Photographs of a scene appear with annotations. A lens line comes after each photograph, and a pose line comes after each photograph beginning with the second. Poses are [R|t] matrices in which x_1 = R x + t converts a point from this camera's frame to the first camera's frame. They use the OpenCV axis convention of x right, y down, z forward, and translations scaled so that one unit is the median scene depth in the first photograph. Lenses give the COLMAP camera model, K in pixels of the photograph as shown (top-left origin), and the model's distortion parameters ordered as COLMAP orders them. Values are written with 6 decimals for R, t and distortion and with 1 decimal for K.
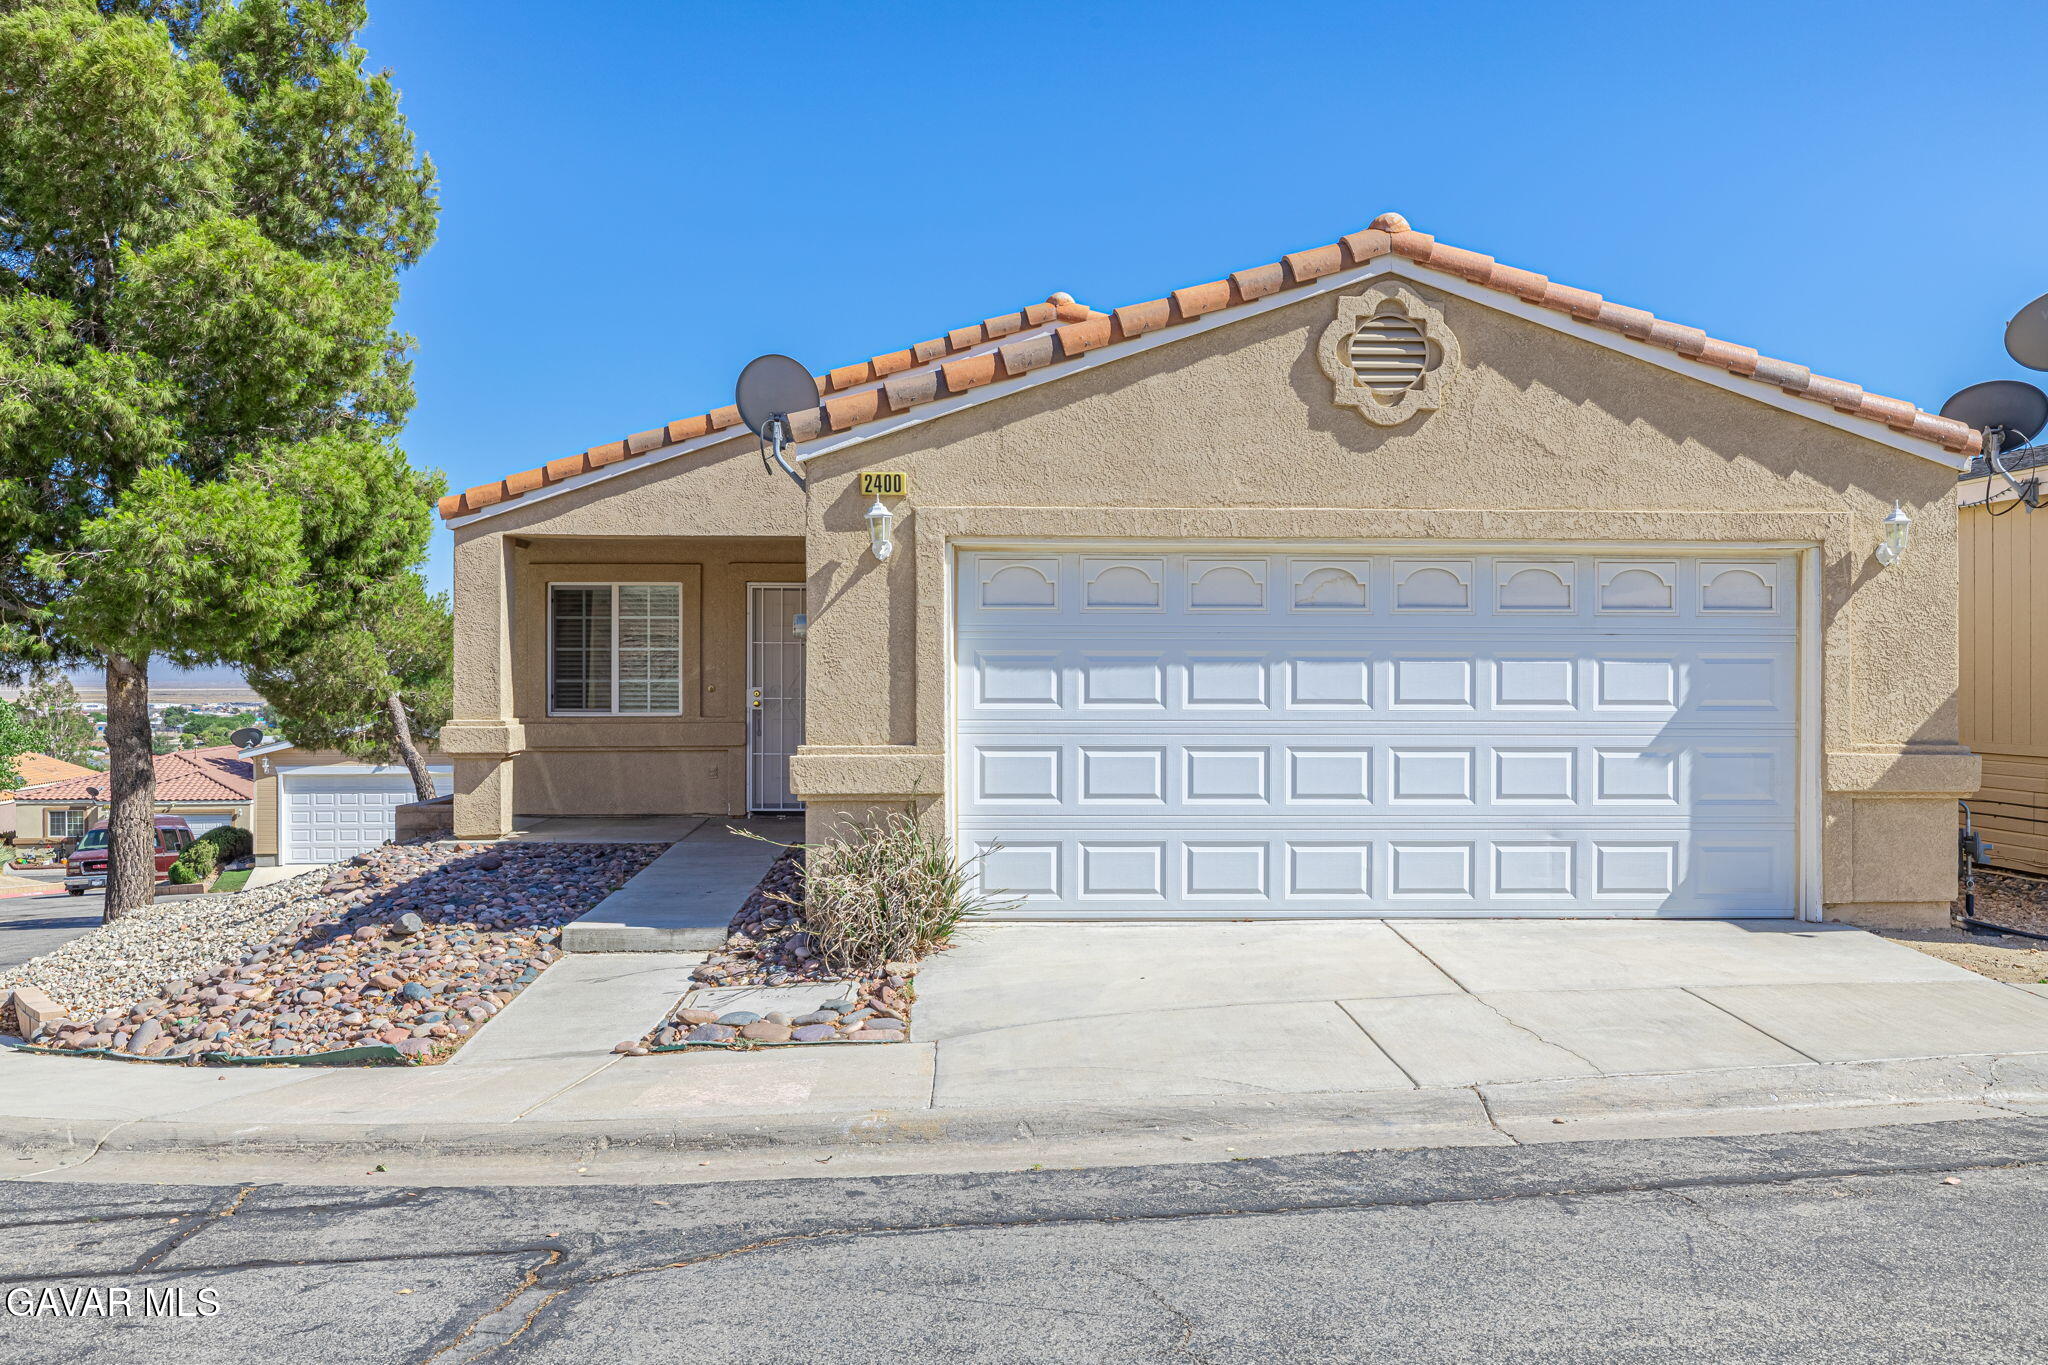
lens RADIAL K [[1702.5, 0, 1054.1], [0, 1702.5, 693.6], [0, 0, 1]] dist [0.001625, 0.007721]
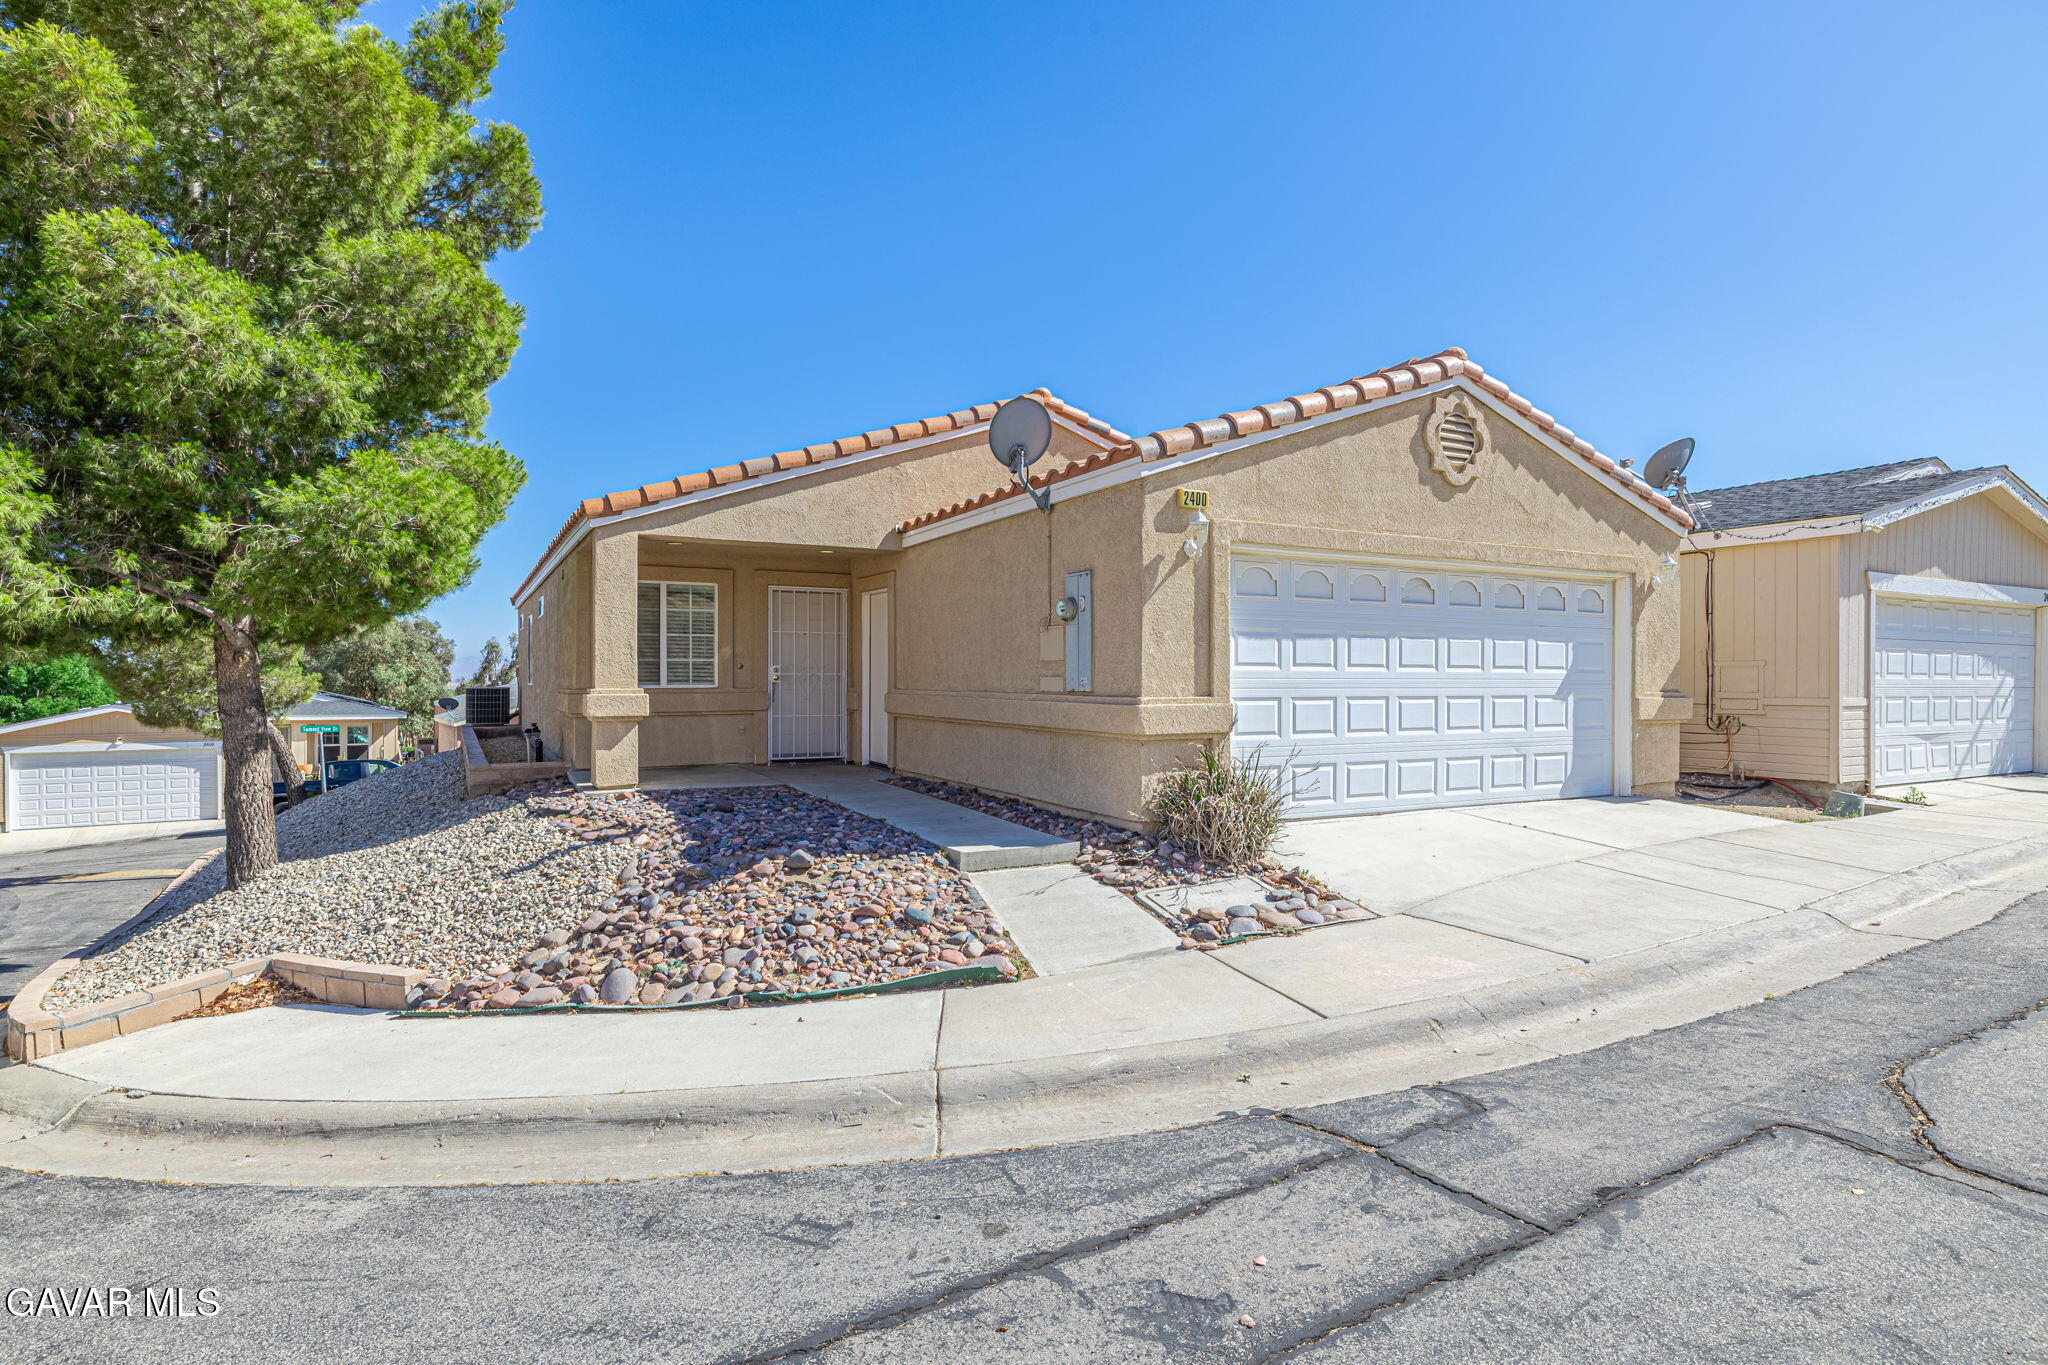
lens RADIAL K [[1036.0, 0, 1030.8], [0, 1036.0, 685.7], [0, 0, 1]] dist [-0.002268, 0.003296]
pose [[0.906905, -0.003486, 0.421320, -0.539921], [0.004020, 0.999992, -0.000381, 0.021076], [-0.421315, 0.002040, 0.906912, 0.314514]]
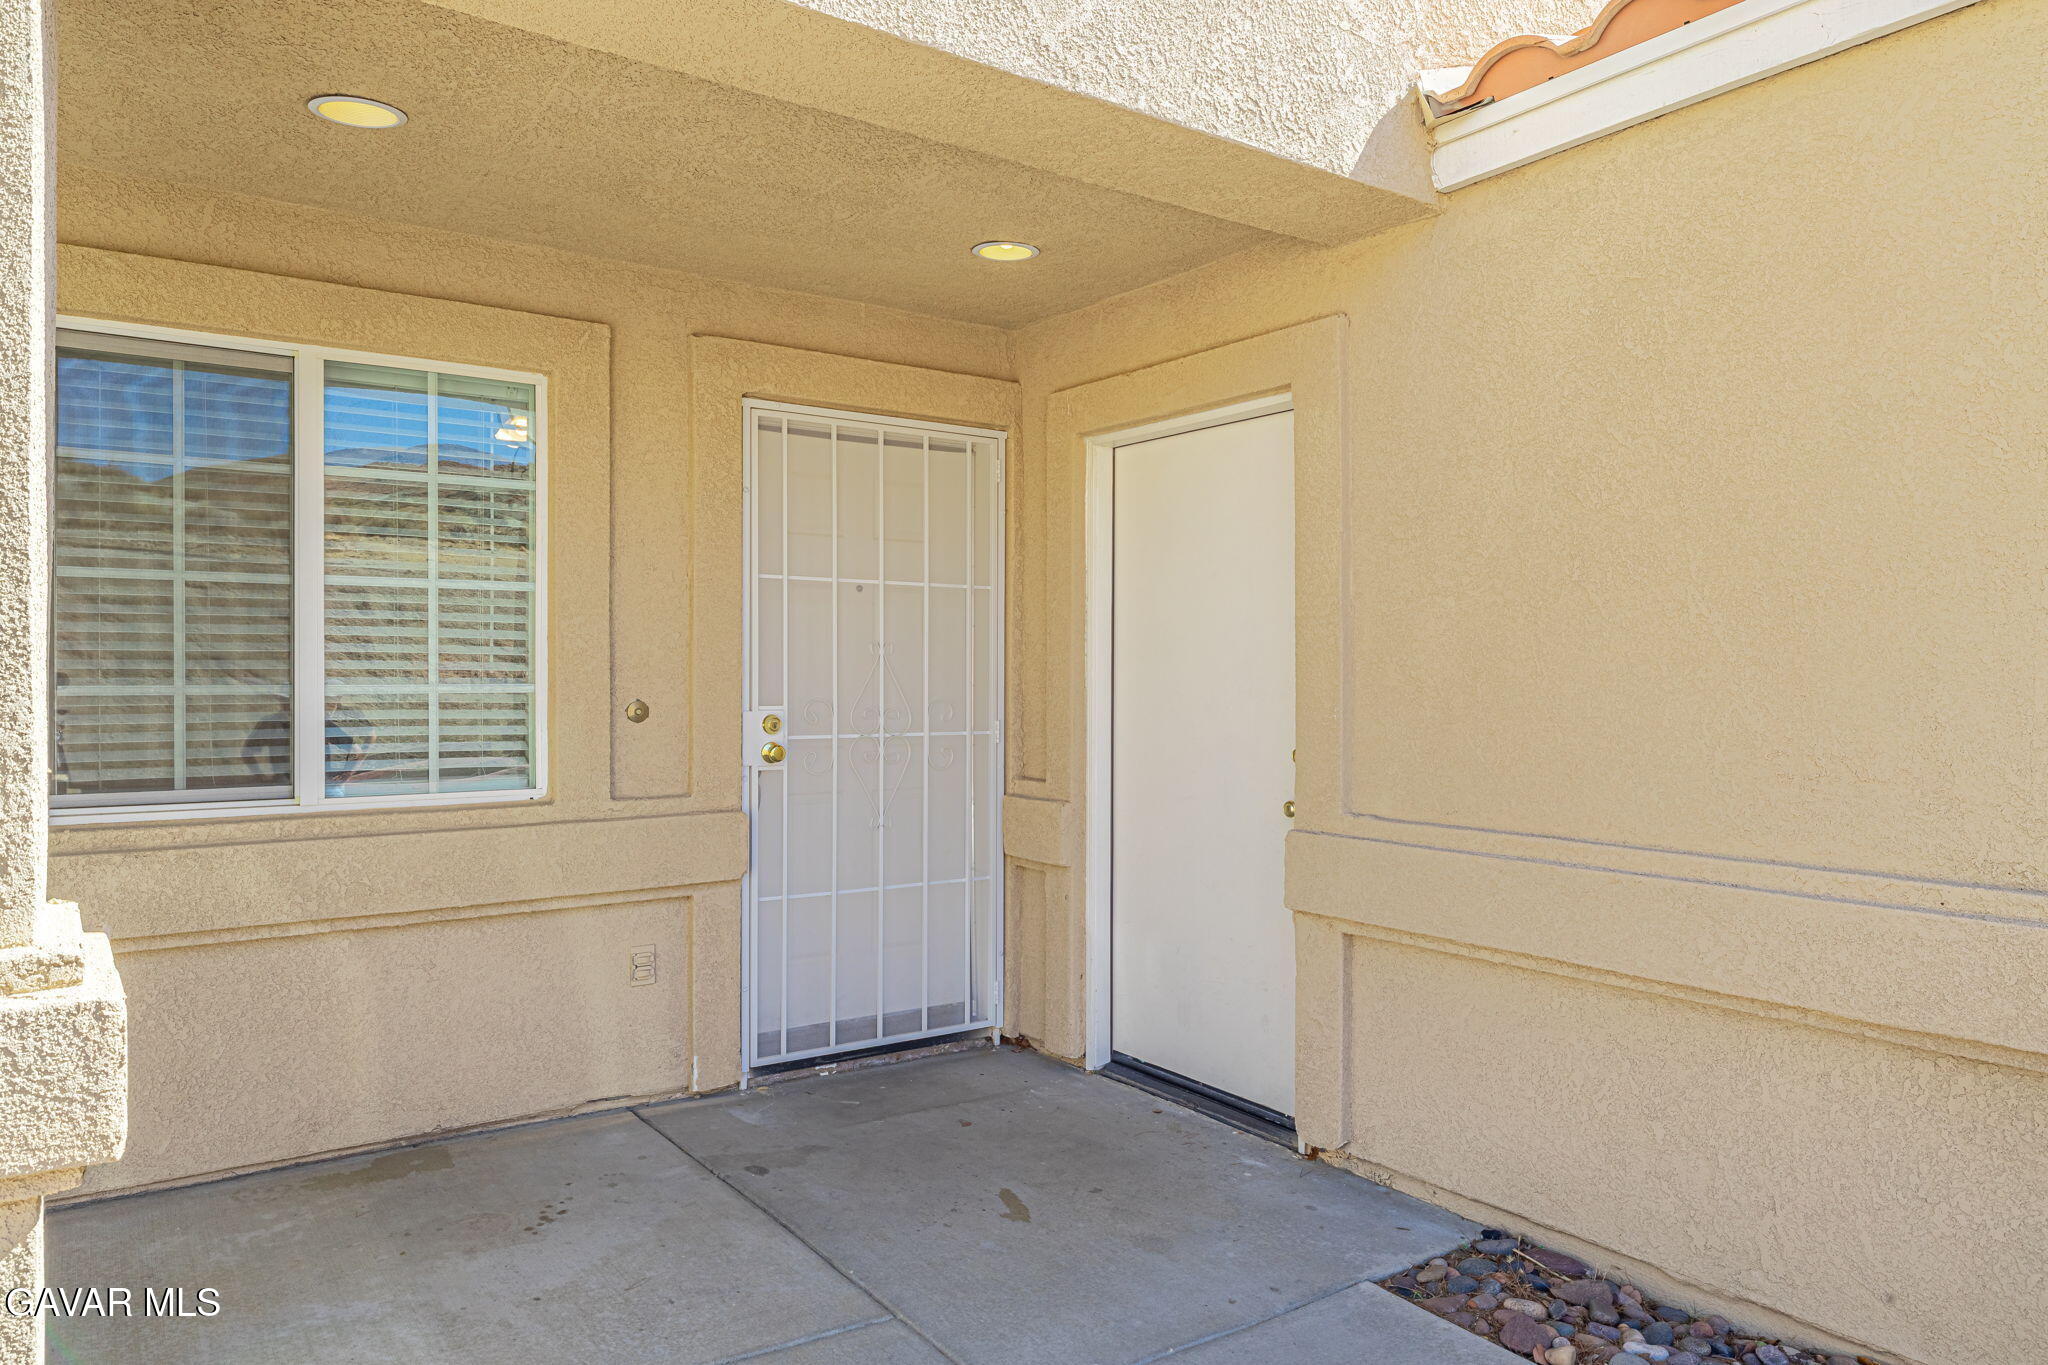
lens RADIAL K [[1369.6, 0, 1032.1], [0, 1369.6, 694.0], [0, 0, 1]] dist [0.024645, -0.000284]
pose [[0.852860, -0.002070, 0.522136, -0.445309], [0.003571, 0.999992, -0.001868, -0.008716], [-0.522127, 0.003458, 0.852860, 1.193259]]
